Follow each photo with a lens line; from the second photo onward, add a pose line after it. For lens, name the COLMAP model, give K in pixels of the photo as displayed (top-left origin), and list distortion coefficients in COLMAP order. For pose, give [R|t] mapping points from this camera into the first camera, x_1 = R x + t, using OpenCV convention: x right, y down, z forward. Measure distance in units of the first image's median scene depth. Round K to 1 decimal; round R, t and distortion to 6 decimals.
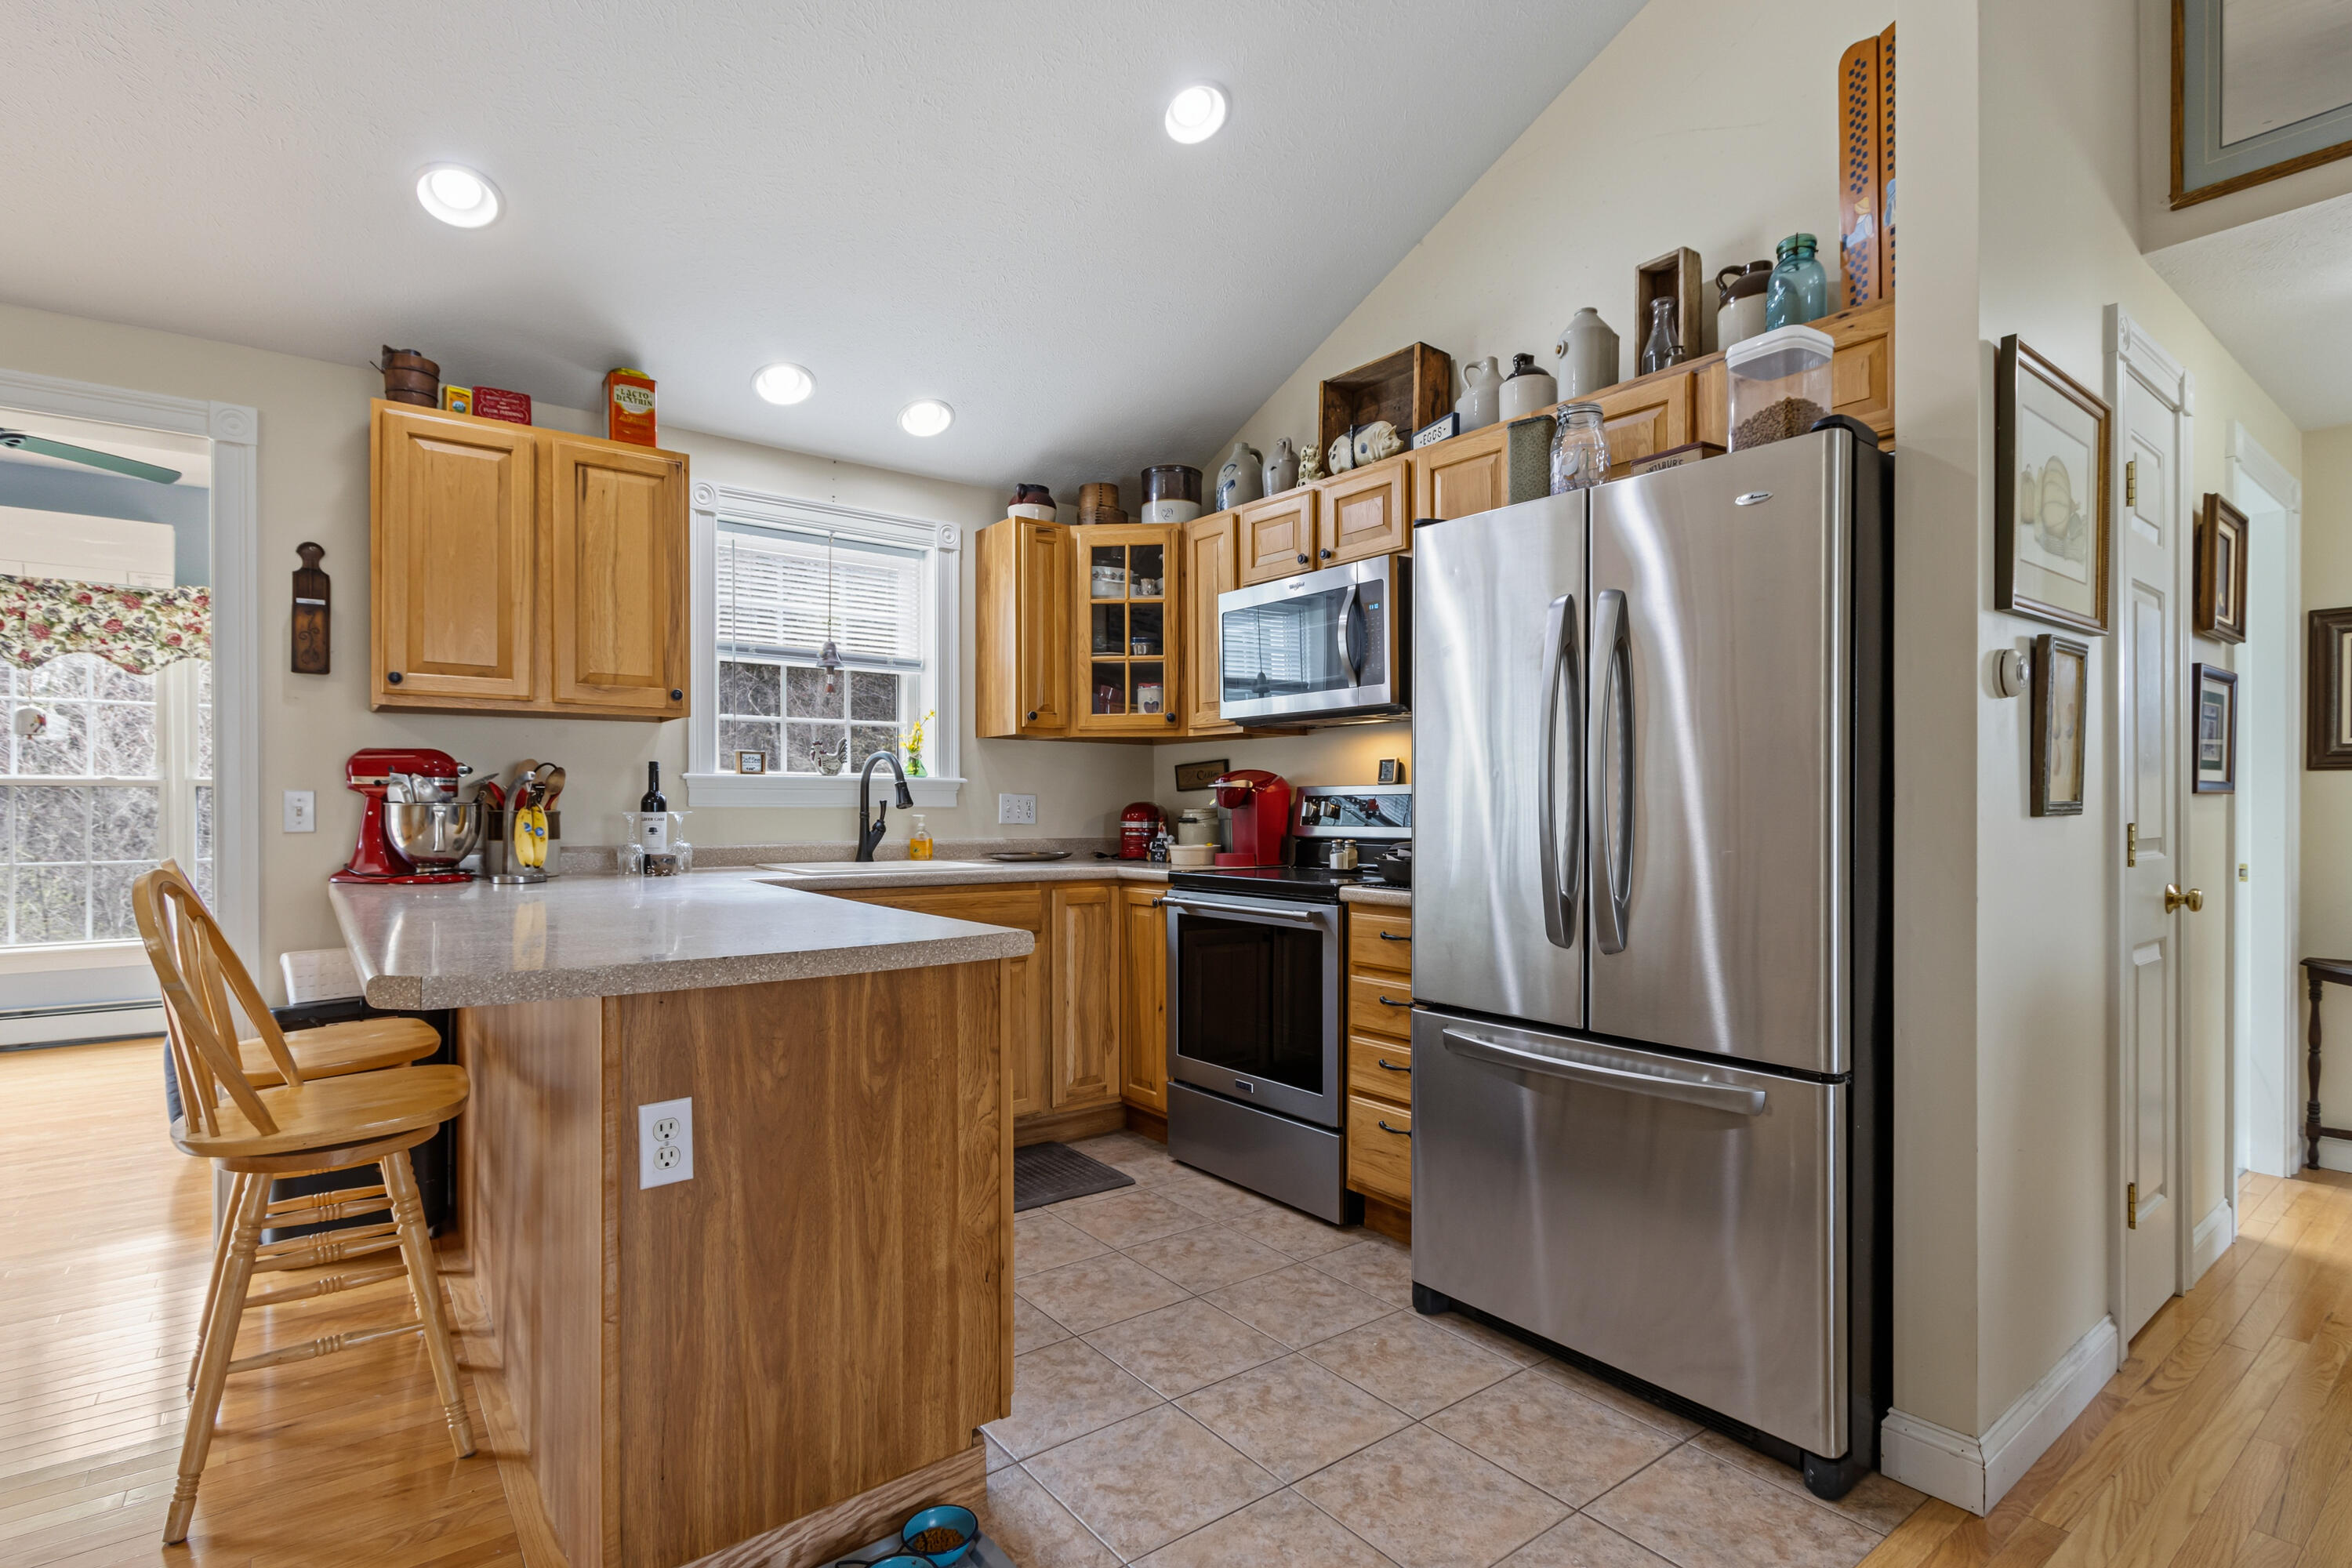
lens RADIAL K [[1125.2, 0, 1168.2], [0, 1125.2, 807.4], [0, 0, 1]] dist [-0.000480, 0.000104]
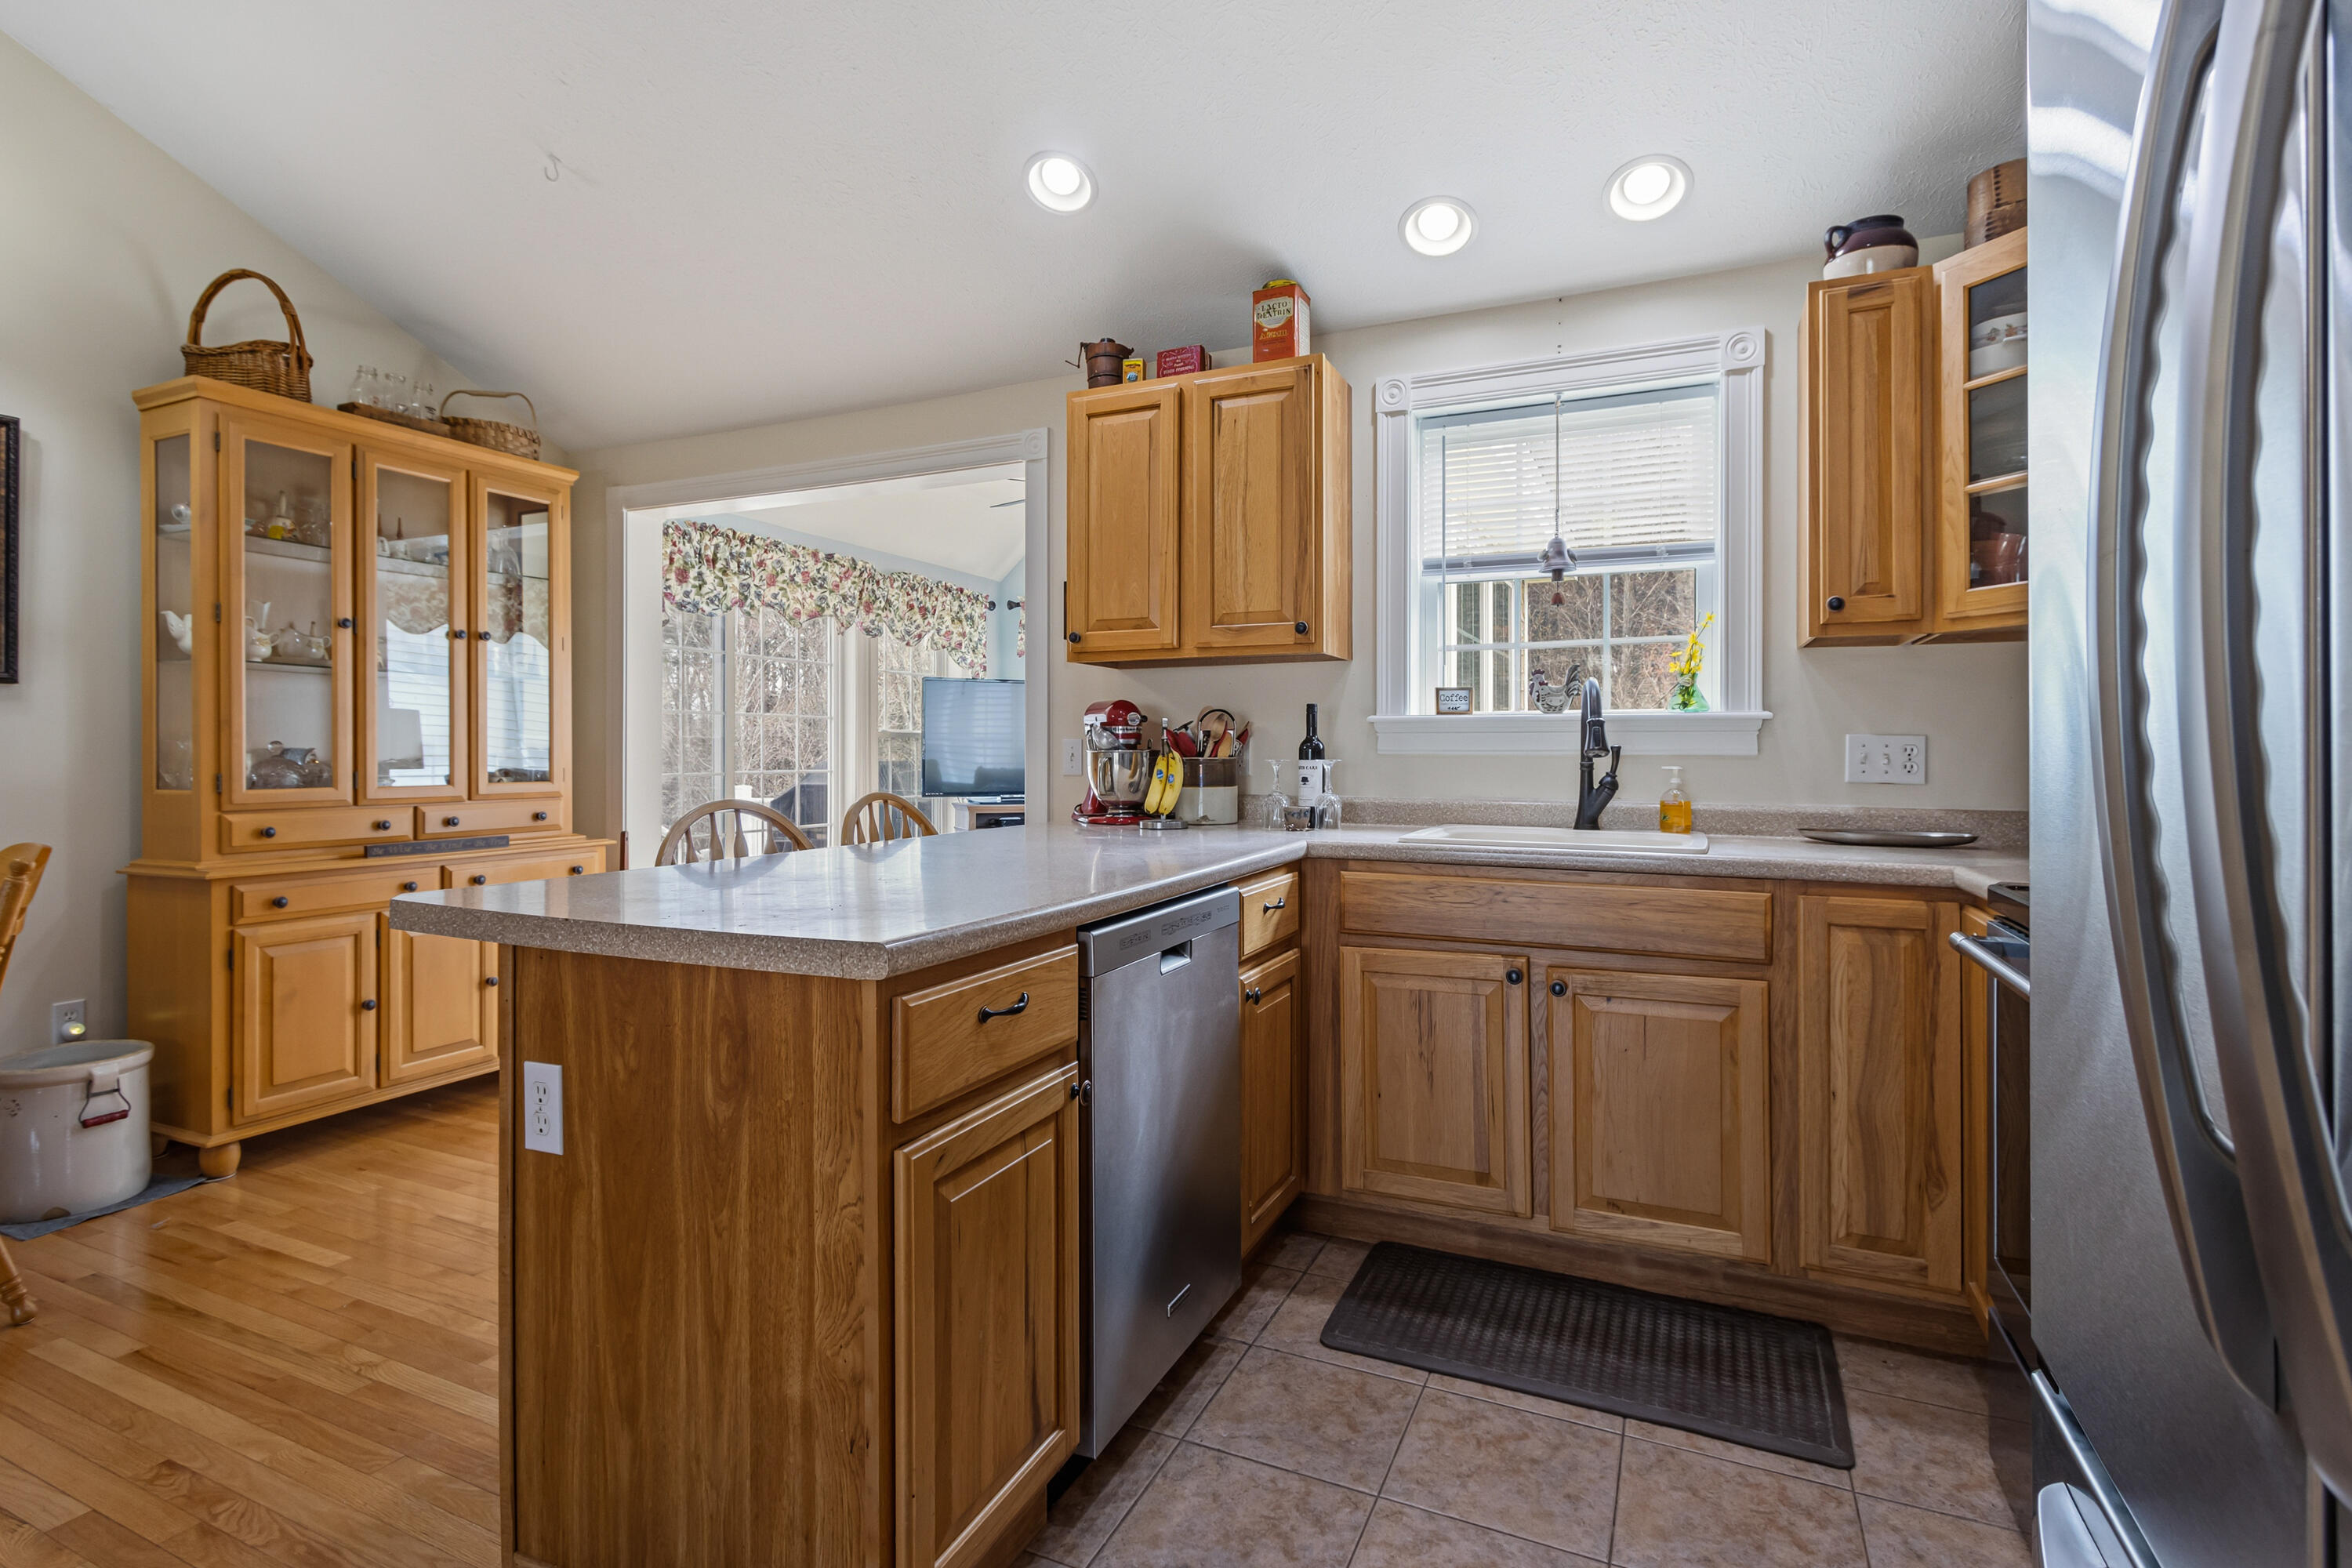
lens RADIAL K [[1136.2, 0, 1167.9], [0, 1136.2, 751.0], [0, 0, 1]] dist [0.003325, 0.000527]
pose [[0.466004, -0.000831, -0.884782, 0.327176], [-0.003524, 0.999990, -0.002795, 0.000150], [0.884775, 0.004420, 0.465997, 0.519003]]
